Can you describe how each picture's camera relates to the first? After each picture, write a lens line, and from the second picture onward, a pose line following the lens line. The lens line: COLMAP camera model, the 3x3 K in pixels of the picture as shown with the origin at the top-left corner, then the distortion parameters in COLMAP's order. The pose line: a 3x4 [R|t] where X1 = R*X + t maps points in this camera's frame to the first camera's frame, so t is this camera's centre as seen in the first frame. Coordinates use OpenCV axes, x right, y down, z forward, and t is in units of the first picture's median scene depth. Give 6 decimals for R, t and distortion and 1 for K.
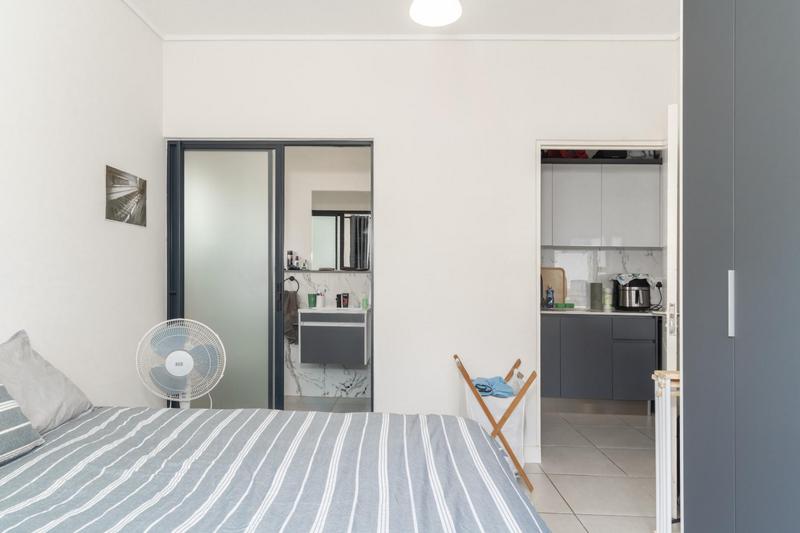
lens RADIAL K [[475.9, 0, 380.8], [0, 475.9, 276.1], [0, 0, 1]] dist [-0.001996, -0.000296]
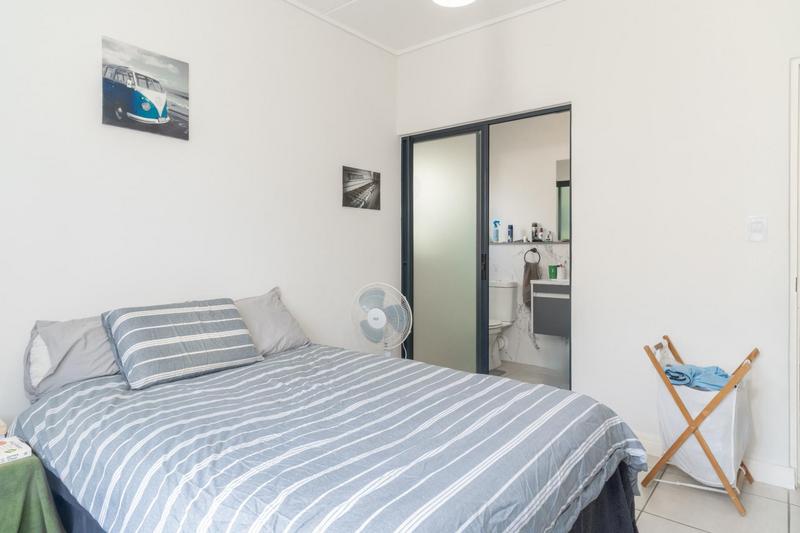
lens RADIAL K [[470.2, 0, 397.8], [0, 470.2, 253.1], [0, 0, 1]] dist [-0.002794, -0.000147]
pose [[0.800170, -0.011791, -0.599658, 0.203595], [0.015151, 0.999885, 0.000556, 0.006928], [0.599582, -0.009531, 0.800257, 0.026158]]
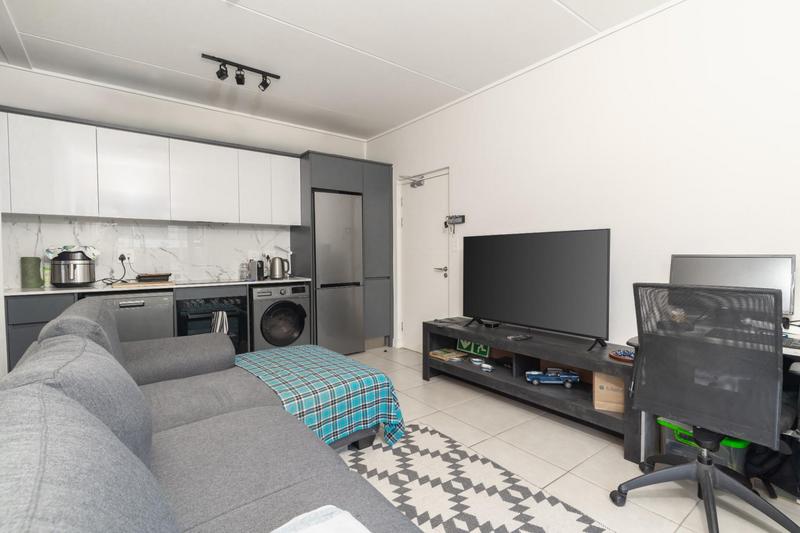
lens RADIAL K [[384.0, 0, 403.2], [0, 384.0, 265.2], [0, 0, 1]] dist [-0.000187, -0.000018]
pose [[0.758952, -0.039667, 0.649937, 0.568931], [0.012916, 0.998863, 0.045881, 0.006813], [-0.651018, -0.026427, 0.758602, 0.049340]]
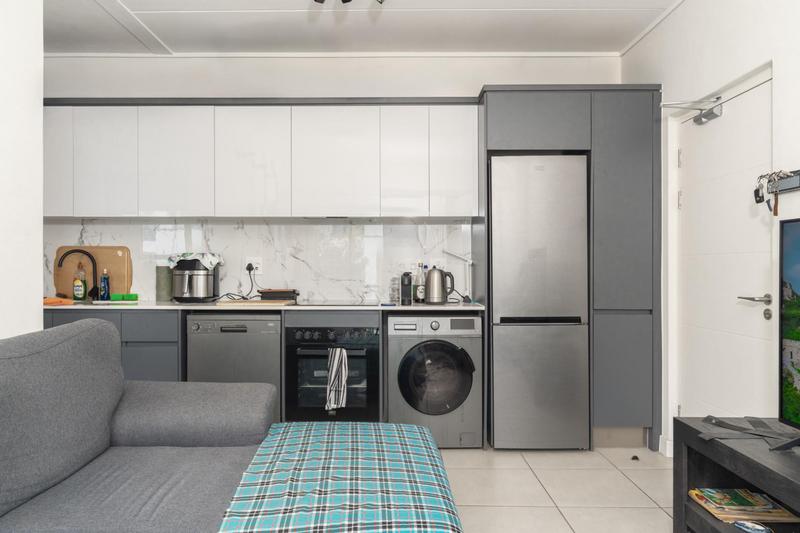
lens RADIAL K [[555.6, 0, 377.5], [0, 555.6, 263.0], [0, 0, 1]] dist [0.000315, -0.000513]
pose [[0.999316, -0.017002, 0.032840, 0.843336], [0.016905, 0.999852, 0.003240, 0.013867], [-0.032890, -0.002683, 0.999455, 0.126552]]
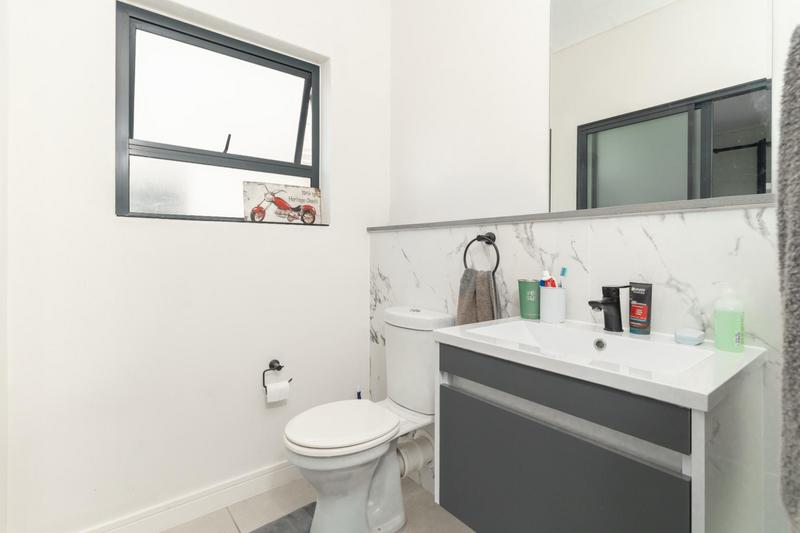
lens RADIAL K [[385.5, 0, 396.7], [0, 385.5, 251.7], [0, 0, 1]] dist [0.003406, 0.000741]
pose [[0.656916, -0.012998, -0.753851, 0.003826], [0.010232, 0.999913, -0.008324, 0.019576], [0.753894, -0.002245, 0.656992, 0.819556]]
